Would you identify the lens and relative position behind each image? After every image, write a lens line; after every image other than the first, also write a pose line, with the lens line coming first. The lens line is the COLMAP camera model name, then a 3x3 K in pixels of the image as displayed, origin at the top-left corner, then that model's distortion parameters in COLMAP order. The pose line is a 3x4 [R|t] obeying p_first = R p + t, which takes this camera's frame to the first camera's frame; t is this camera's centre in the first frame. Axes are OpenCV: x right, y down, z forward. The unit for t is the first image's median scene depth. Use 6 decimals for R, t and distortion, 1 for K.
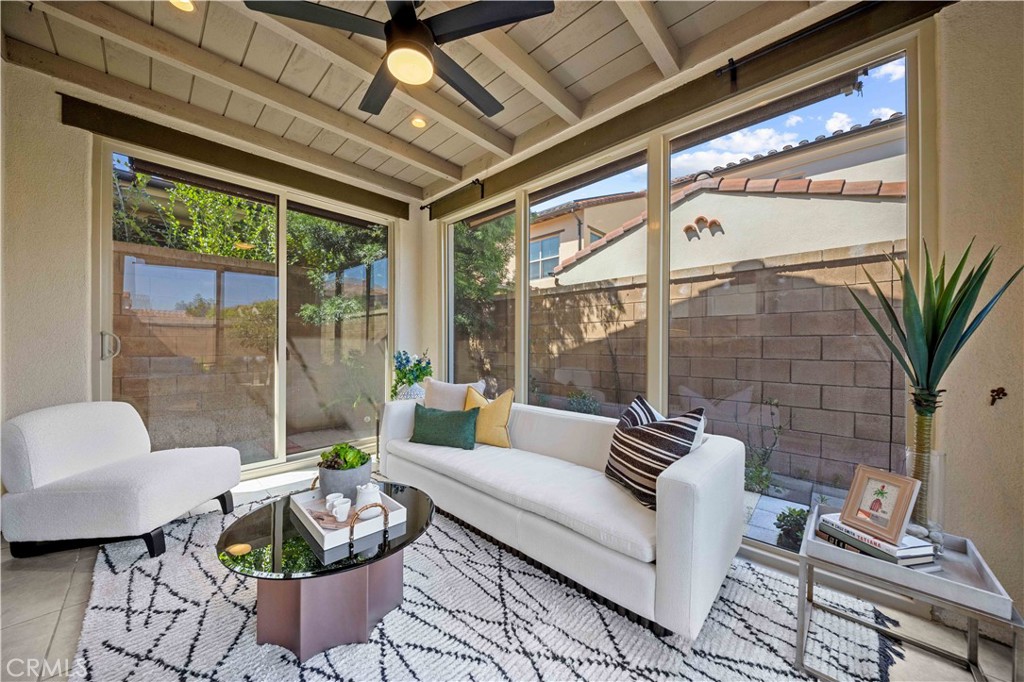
lens RADIAL K [[356.8, 0, 512.0], [0, 356.8, 341.0], [0, 0, 1]] dist [-0.000951, -0.000100]
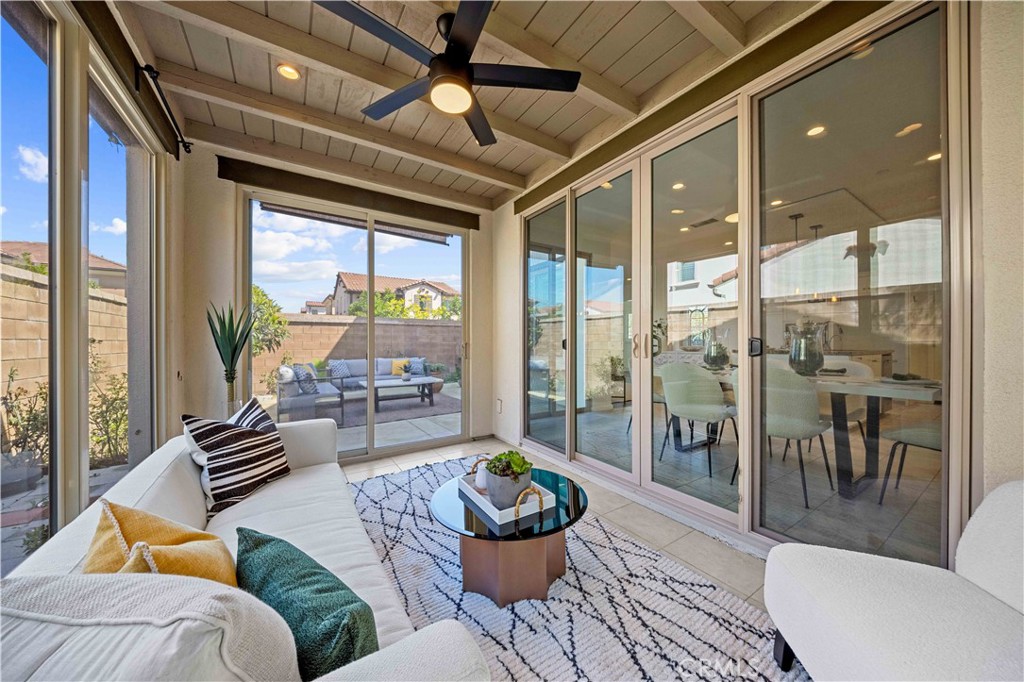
lens RADIAL K [[356.8, 0, 512.0], [0, 356.8, 341.0], [0, 0, 1]] dist [-0.000951, -0.000100]
pose [[-0.972287, -0.003756, 0.233761, -0.793386], [-0.003243, 0.999991, 0.002581, -0.046207], [-0.233769, 0.001752, -0.972291, 2.234021]]
